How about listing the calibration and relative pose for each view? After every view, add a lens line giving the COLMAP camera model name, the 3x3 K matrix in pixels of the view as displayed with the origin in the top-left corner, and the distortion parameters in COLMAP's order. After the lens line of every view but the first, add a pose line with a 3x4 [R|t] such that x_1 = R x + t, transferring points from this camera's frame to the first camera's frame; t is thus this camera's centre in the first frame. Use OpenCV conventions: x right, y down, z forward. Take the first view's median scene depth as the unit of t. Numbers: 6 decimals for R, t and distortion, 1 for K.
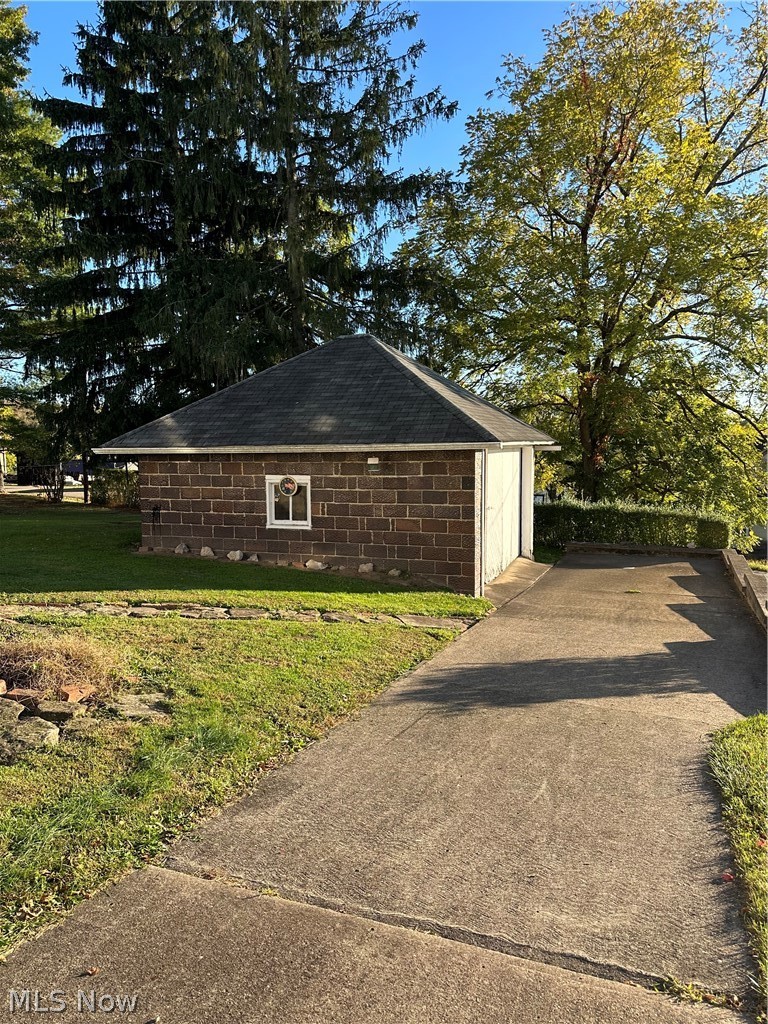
lens RADIAL K [[730.9, 0, 384.0], [0, 730.9, 512.0], [0, 0, 1]] dist [0.099979, -0.133404]
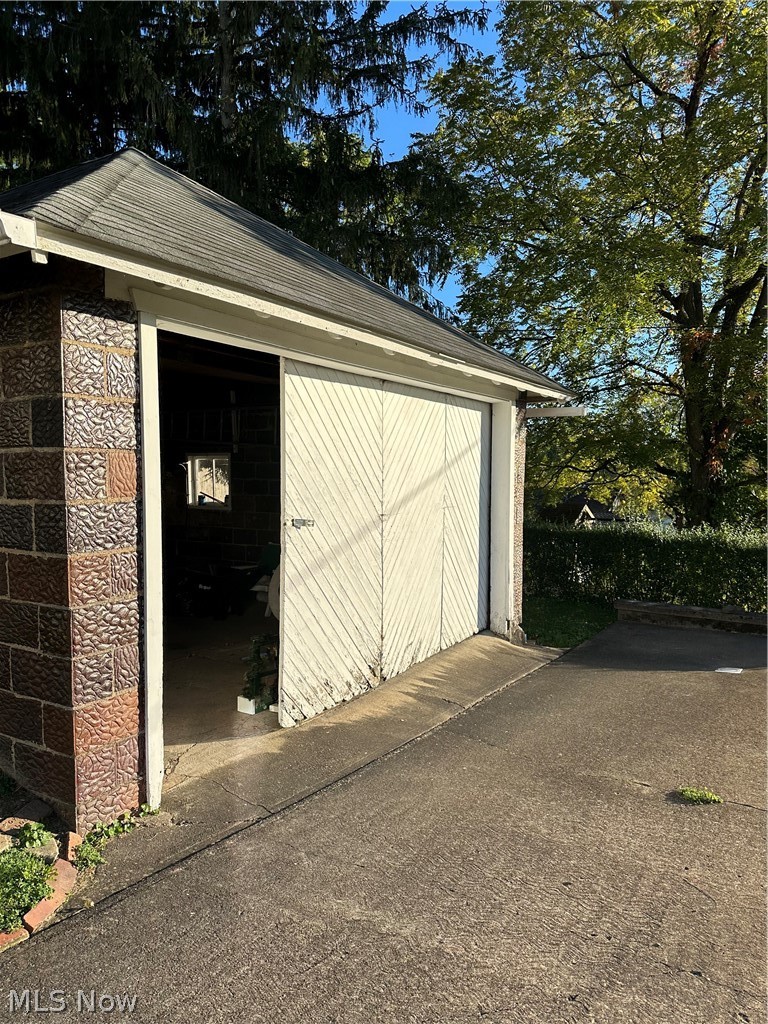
lens RADIAL K [[730.9, 0, 384.0], [0, 730.9, 512.0], [0, 0, 1]] dist [0.099979, -0.133404]
pose [[0.984344, 0.026881, -0.174199, 0.259881], [-0.032615, 0.999013, -0.030138, -0.002310], [0.173217, 0.035348, 0.984249, 0.663675]]
